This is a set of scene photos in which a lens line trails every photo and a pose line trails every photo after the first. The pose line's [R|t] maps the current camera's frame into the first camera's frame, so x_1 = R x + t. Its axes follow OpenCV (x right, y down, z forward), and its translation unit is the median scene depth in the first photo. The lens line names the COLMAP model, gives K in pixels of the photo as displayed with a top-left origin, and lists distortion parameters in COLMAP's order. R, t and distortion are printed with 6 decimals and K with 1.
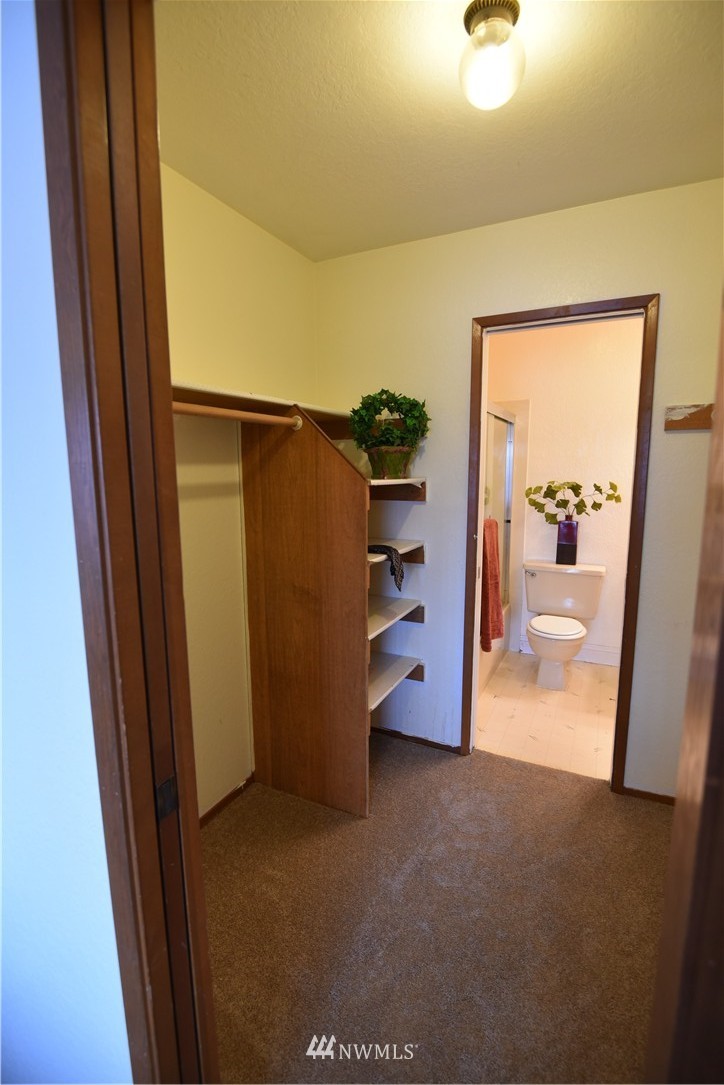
lens RADIAL K [[498.5, 0, 362.0], [0, 498.5, 542.5], [0, 0, 1]] dist [-0.008977, -0.007641]
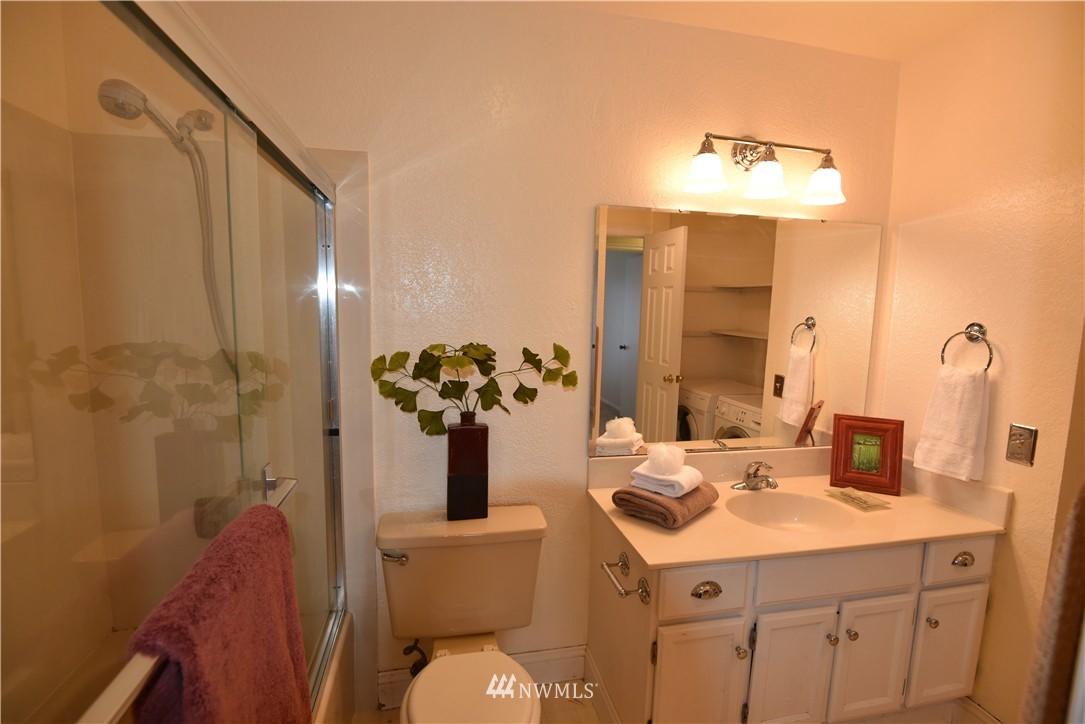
lens RADIAL K [[498.5, 0, 542.5], [0, 498.5, 362.0], [0, 0, 1]] dist [-0.008977, -0.007641]
pose [[0.785277, -0.047005, 0.617358, 0.322531], [0.065871, 0.997798, -0.007816, -0.163364], [-0.615631, 0.046804, 0.786644, 1.023117]]
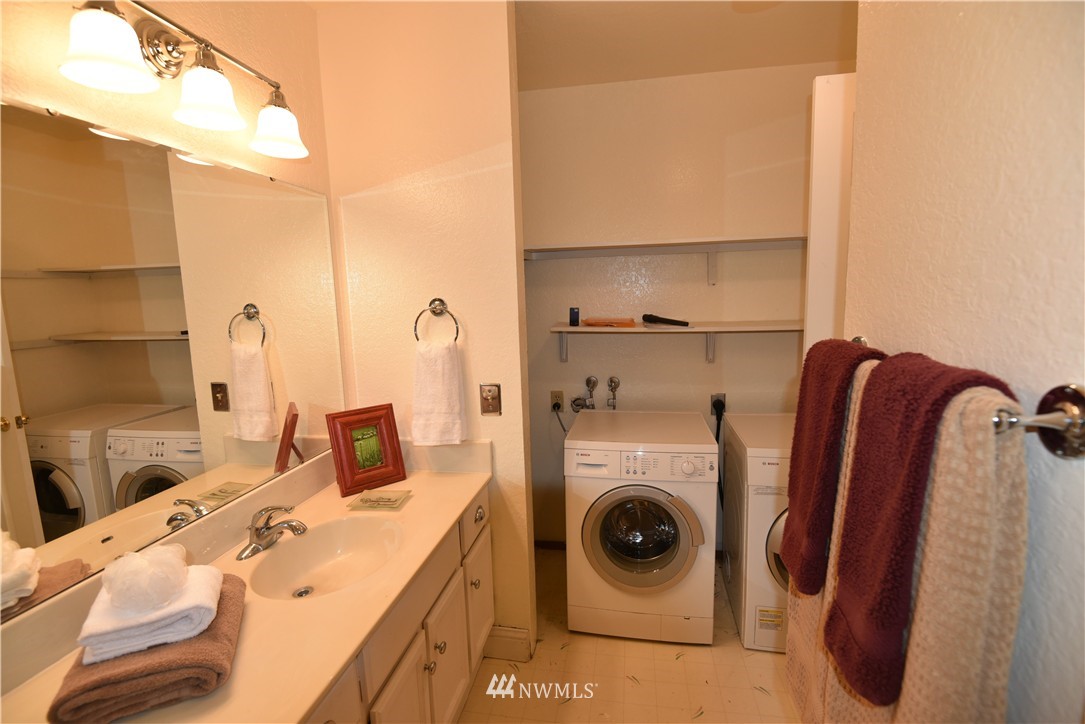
lens RADIAL K [[498.5, 0, 542.5], [0, 498.5, 362.0], [0, 0, 1]] dist [-0.008977, -0.007641]
pose [[-0.277483, -0.121111, 0.953066, 0.503801], [0.172270, 0.969672, 0.173378, -0.200778], [-0.945159, 0.212294, -0.248203, 1.309186]]
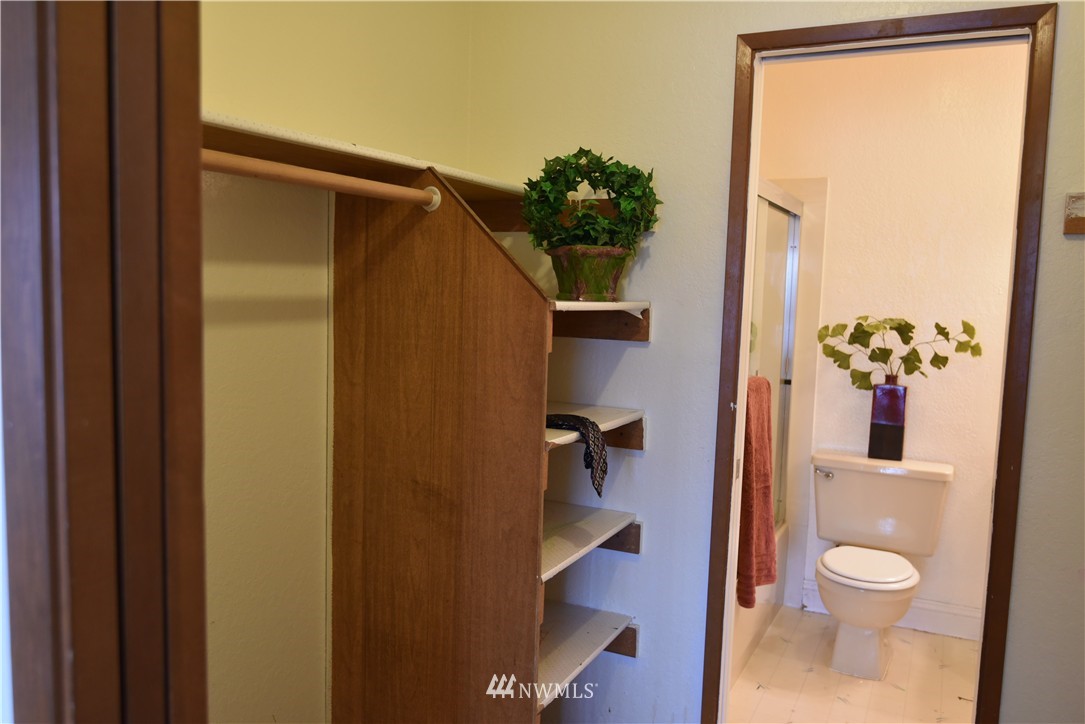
lens RADIAL K [[842.7, 0, 542.5], [0, 842.7, 362.0], [0, 0, 1]] dist [-0.003998, -0.000153]
pose [[0.999344, 0.035707, 0.006126, -0.000908], [-0.035305, 0.997780, -0.056465, 0.000428], [-0.008129, 0.056212, 0.998386, 0.025376]]
